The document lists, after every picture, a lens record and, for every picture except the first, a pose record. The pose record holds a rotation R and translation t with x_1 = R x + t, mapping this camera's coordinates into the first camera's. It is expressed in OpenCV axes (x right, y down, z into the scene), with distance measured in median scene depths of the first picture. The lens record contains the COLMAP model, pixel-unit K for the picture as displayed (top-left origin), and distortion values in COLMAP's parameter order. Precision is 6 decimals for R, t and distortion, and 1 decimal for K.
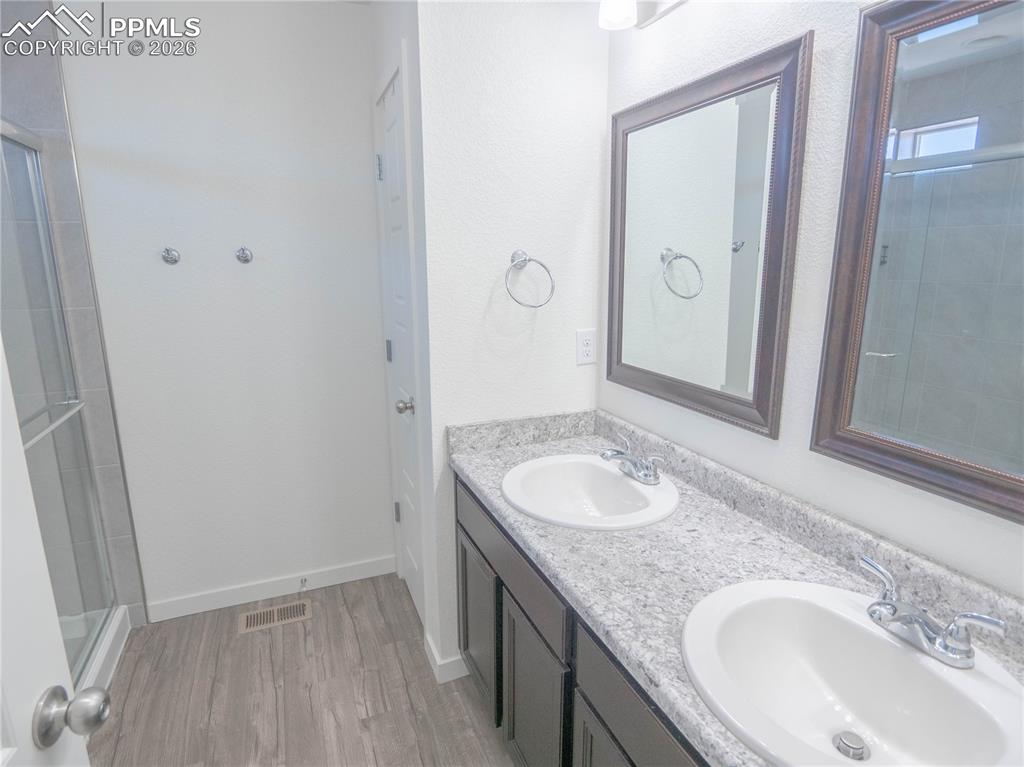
lens RADIAL K [[549.2, 0, 502.1], [0, 549.2, 374.3], [0, 0, 1]] dist [-0.005327, -0.005514]
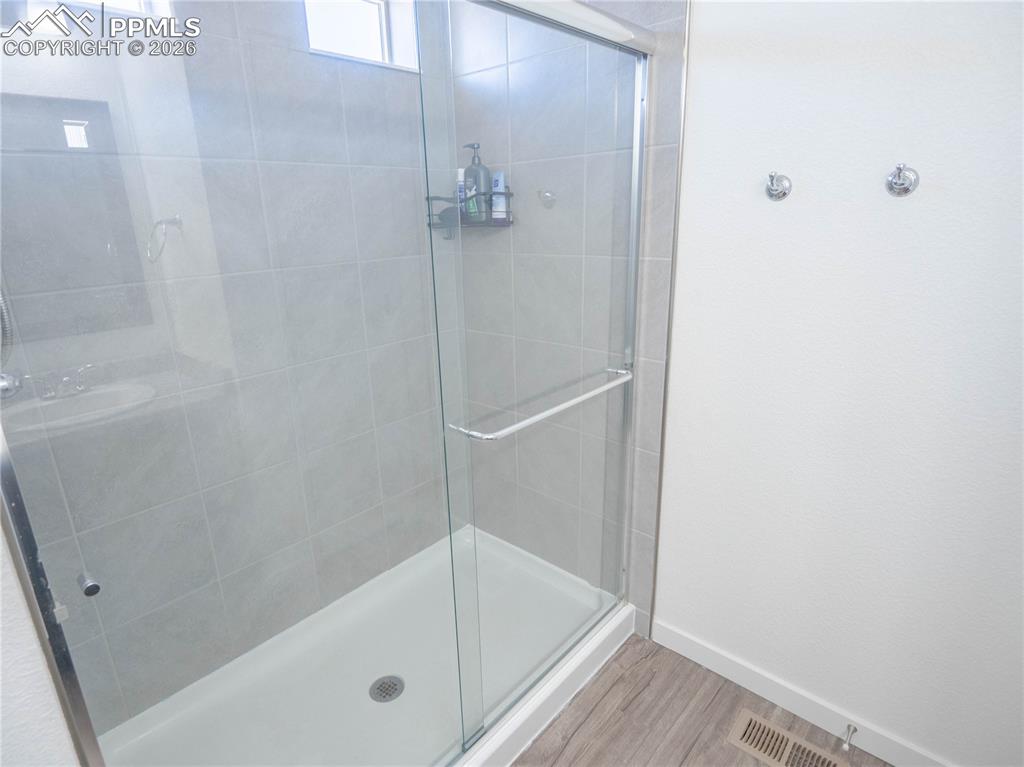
lens RADIAL K [[549.2, 0, 509.2], [0, 549.2, 377.4], [0, 0, 1]] dist [-0.005327, -0.005514]
pose [[0.429290, 0.256366, -0.866018, -0.113628], [-0.159449, 0.965320, 0.206722, -0.077561], [0.888980, 0.049342, 0.455279, 0.411722]]
